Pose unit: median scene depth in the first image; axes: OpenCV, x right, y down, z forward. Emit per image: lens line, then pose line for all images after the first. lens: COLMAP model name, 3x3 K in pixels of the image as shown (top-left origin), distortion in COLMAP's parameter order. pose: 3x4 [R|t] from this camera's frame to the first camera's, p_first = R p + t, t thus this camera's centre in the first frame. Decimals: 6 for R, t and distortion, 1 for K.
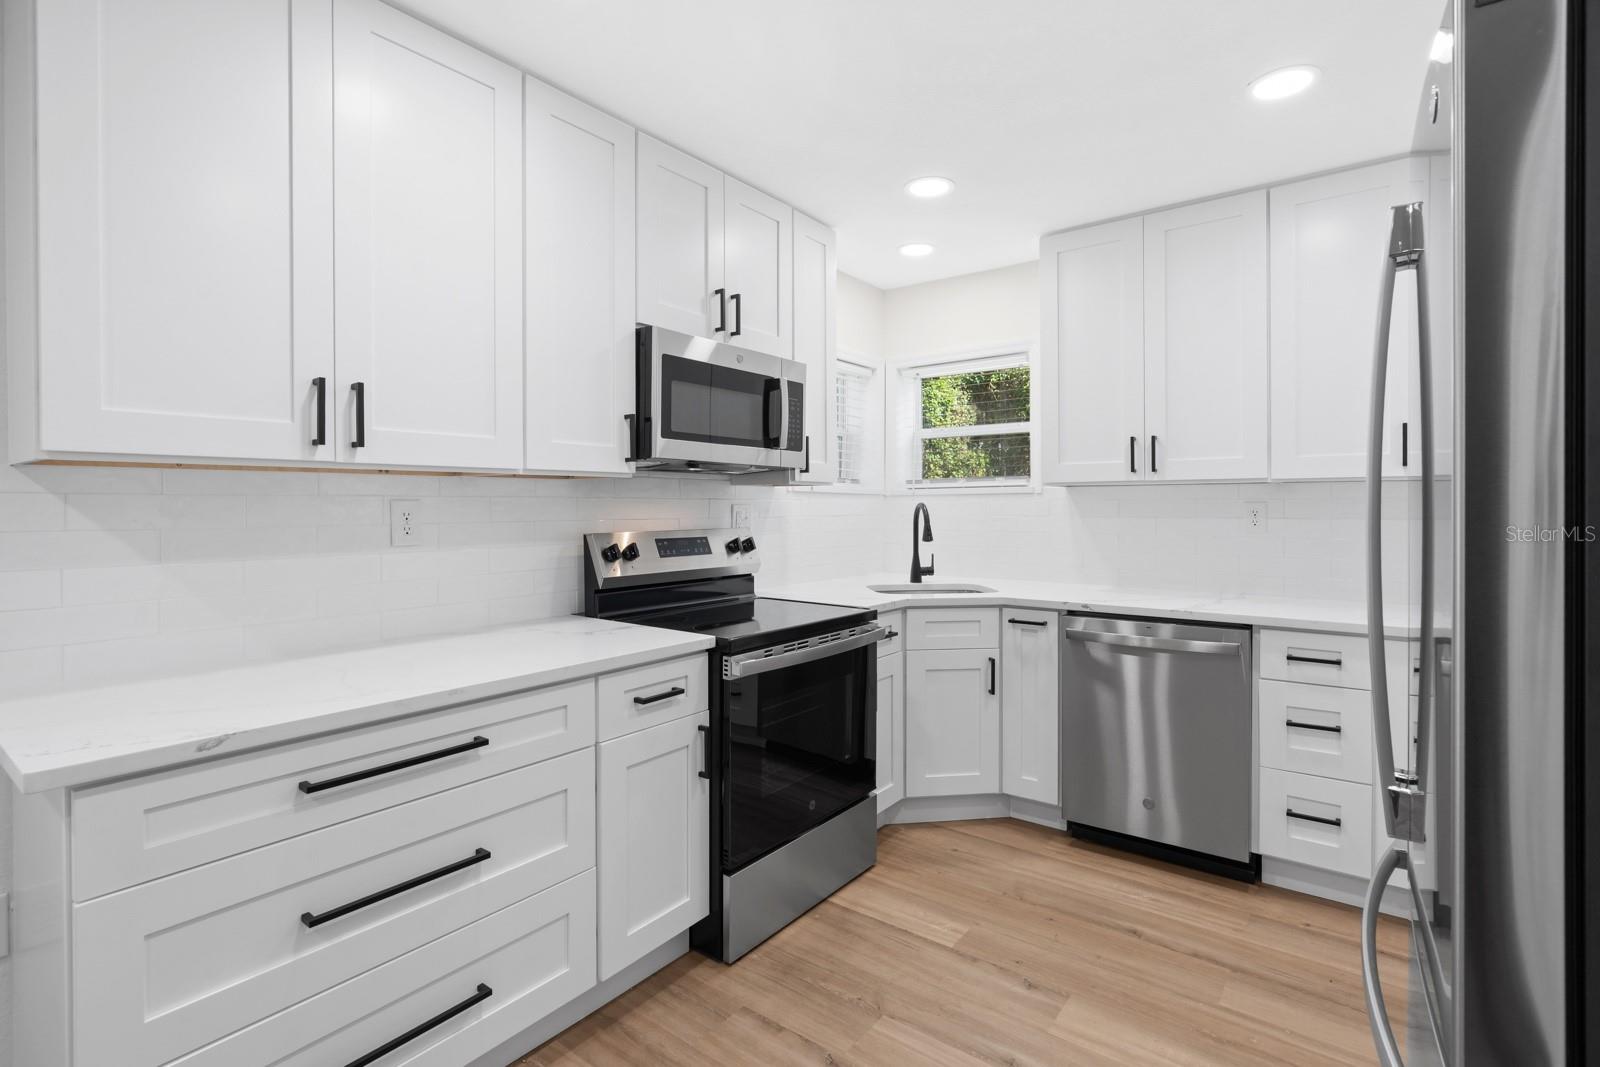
lens RADIAL K [[758.6, 0, 791.2], [0, 758.6, 513.5], [0, 0, 1]] dist [-0.002127, -0.000158]
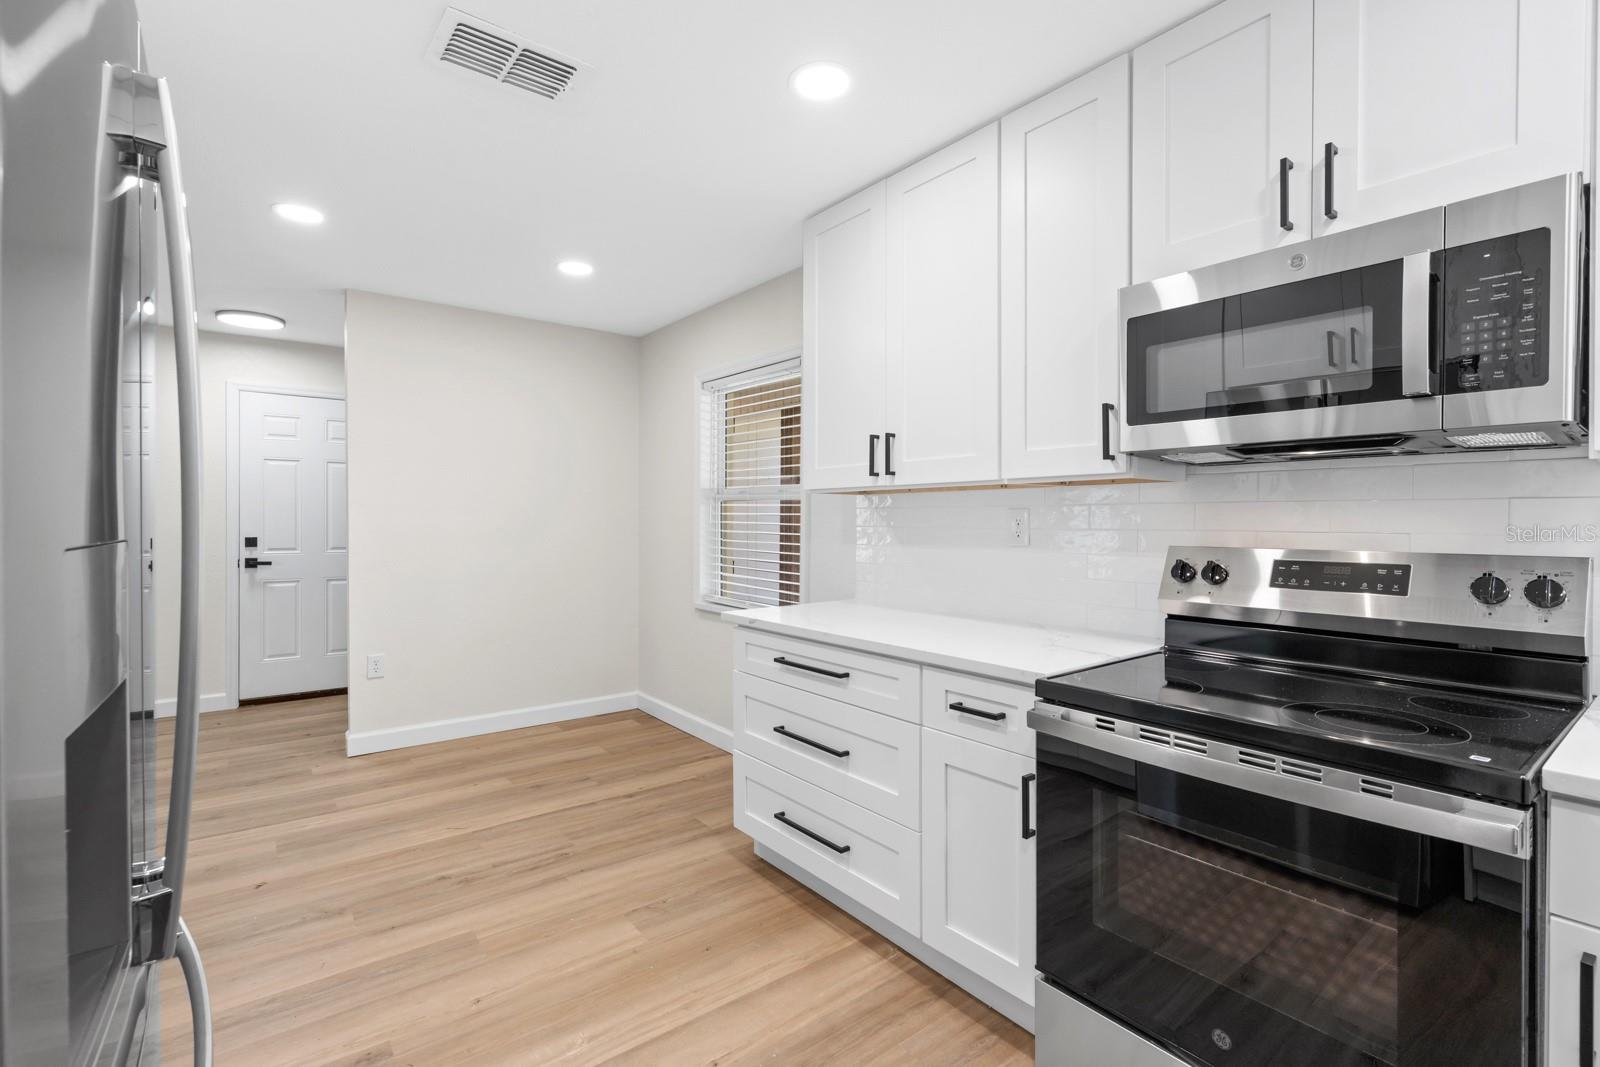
lens RADIAL K [[727.5, 0, 811.8], [0, 727.5, 520.7], [0, 0, 1]] dist [-0.004526, 0.002390]
pose [[-0.243395, 0.008410, -0.969891, 0.608934], [-0.005006, 0.999938, 0.009927, -0.006033], [0.969914, 0.007272, -0.243338, 0.815552]]
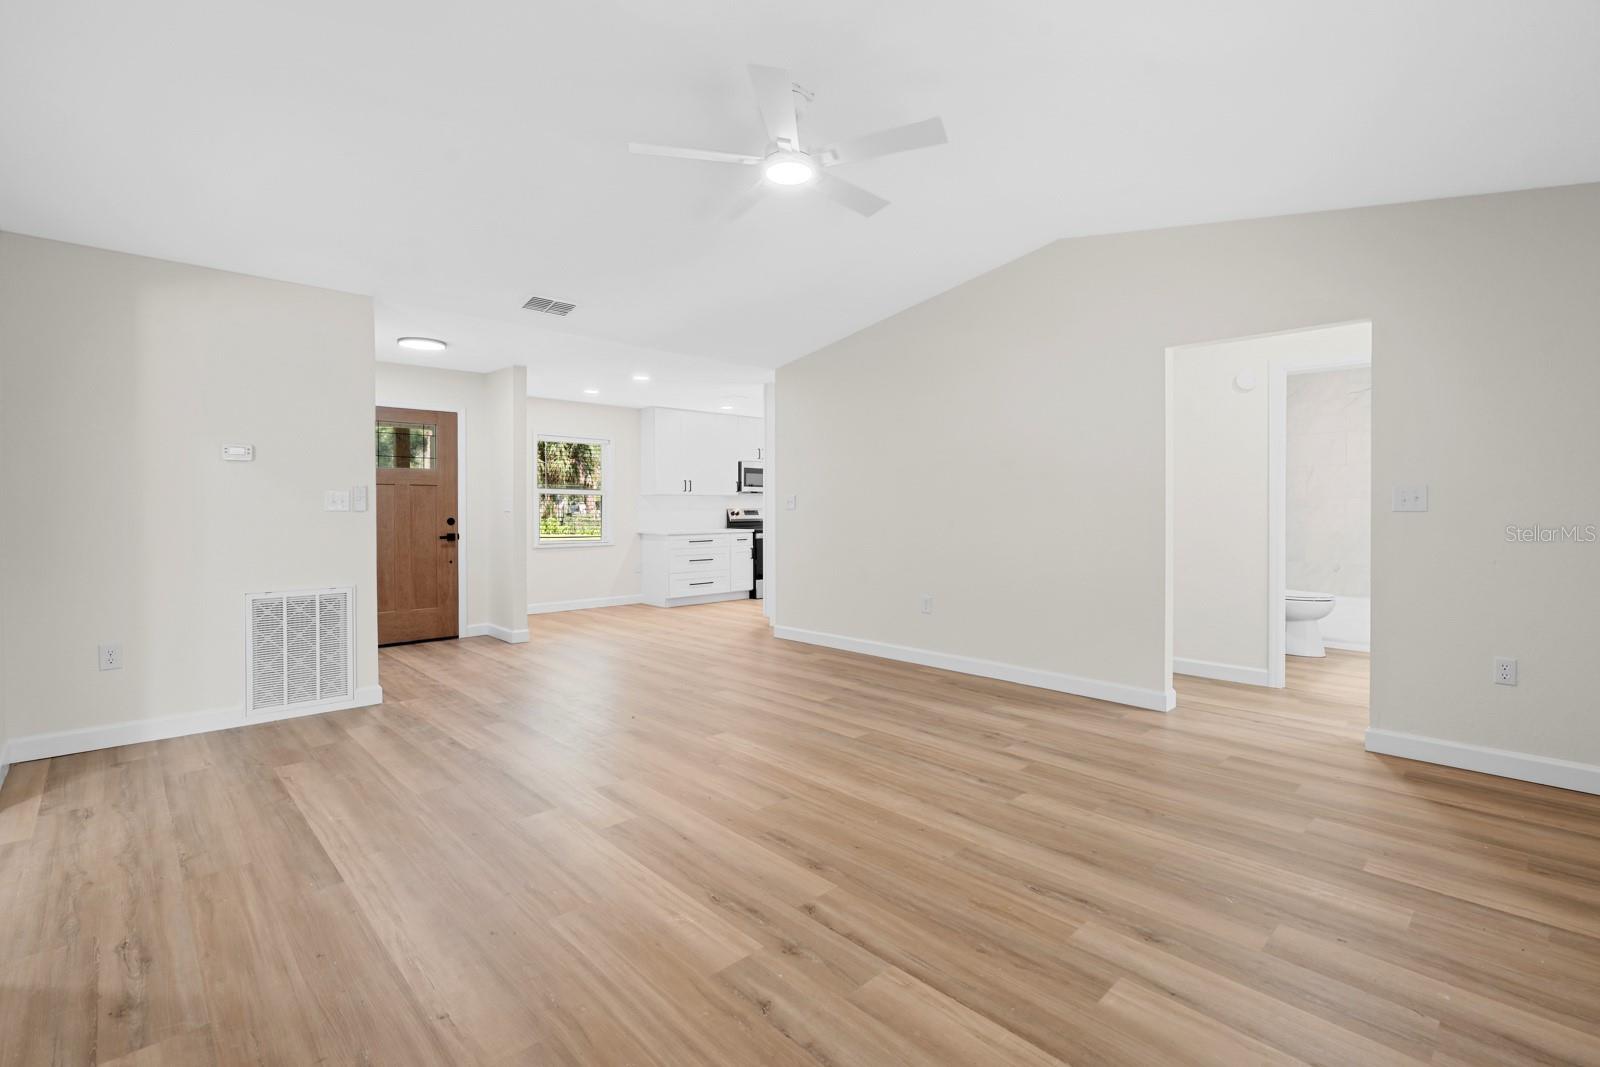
lens RADIAL K [[727.5, 0, 793.1], [0, 727.5, 524.7], [0, 0, 1]] dist [-0.004526, 0.002390]
pose [[0.985019, -0.007268, -0.172294, 0.815252], [0.010413, 0.999795, 0.017359, 0.048513], [0.172132, -0.018893, 0.984893, -3.033956]]
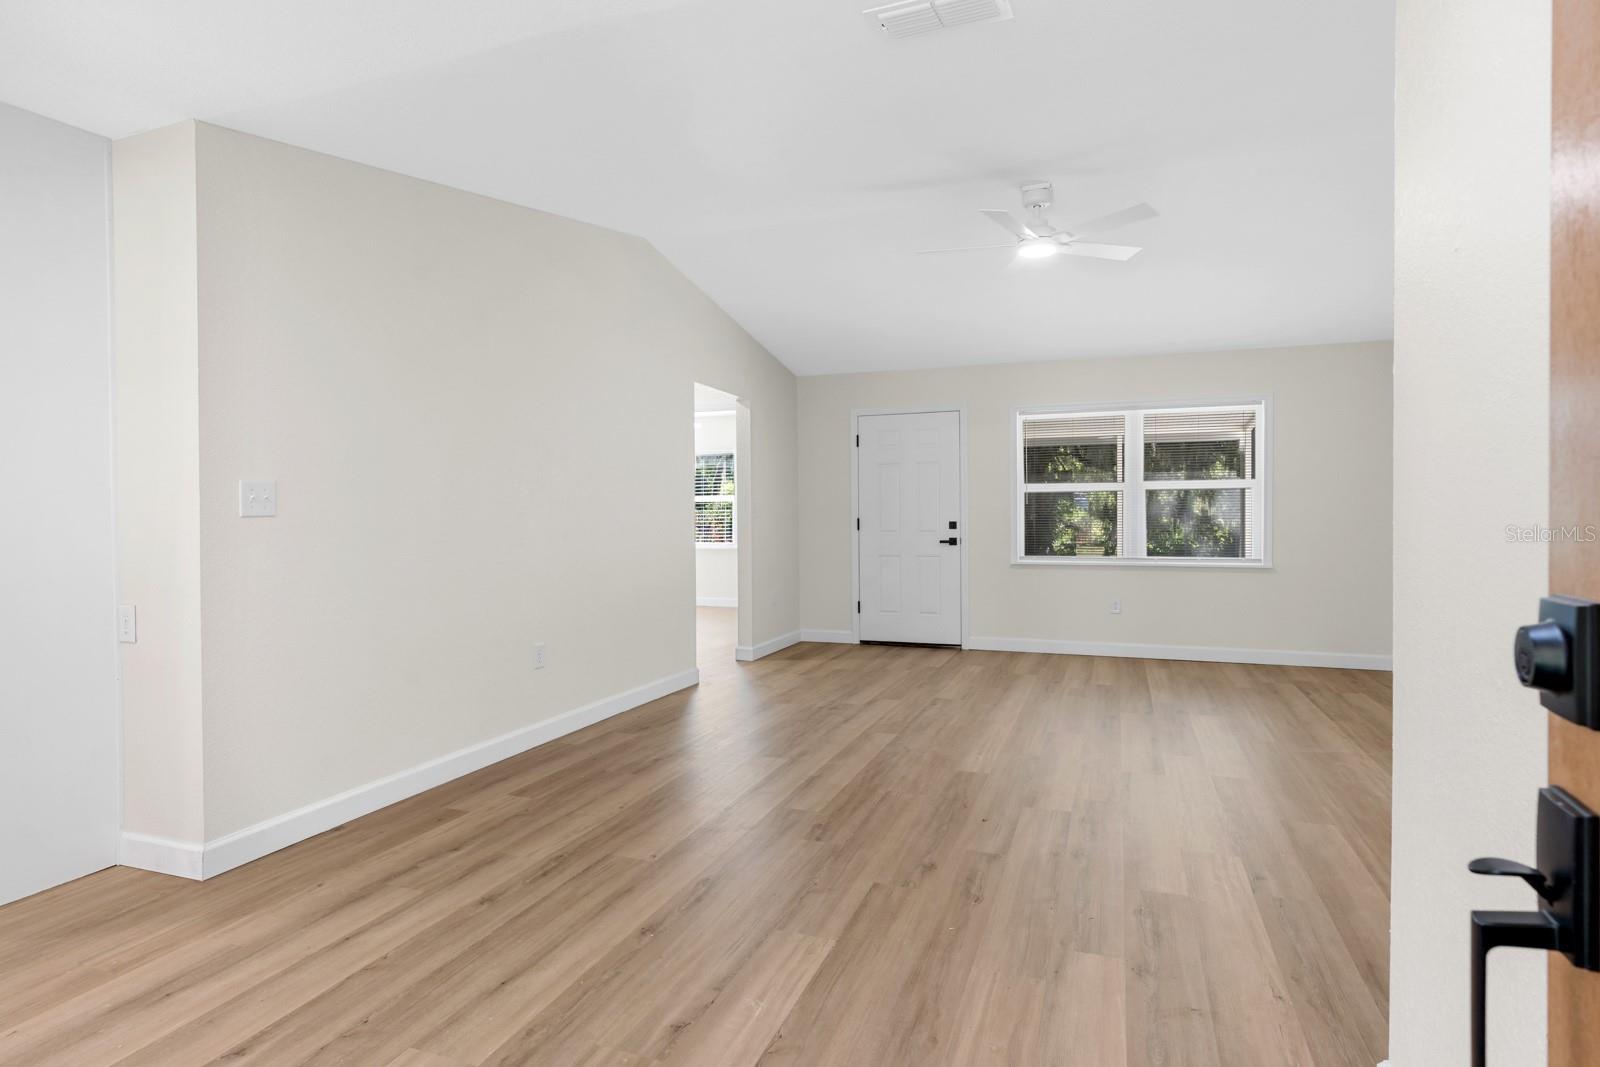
lens RADIAL K [[838.6, 0, 816.8], [0, 838.6, 522.8], [0, 0, 1]] dist [0.002330, 0.000973]
pose [[-0.295744, -0.014054, 0.955164, -1.050825], [0.006896, 0.999834, 0.016846, 0.029101], [-0.955242, 0.011569, -0.295598, -0.767748]]
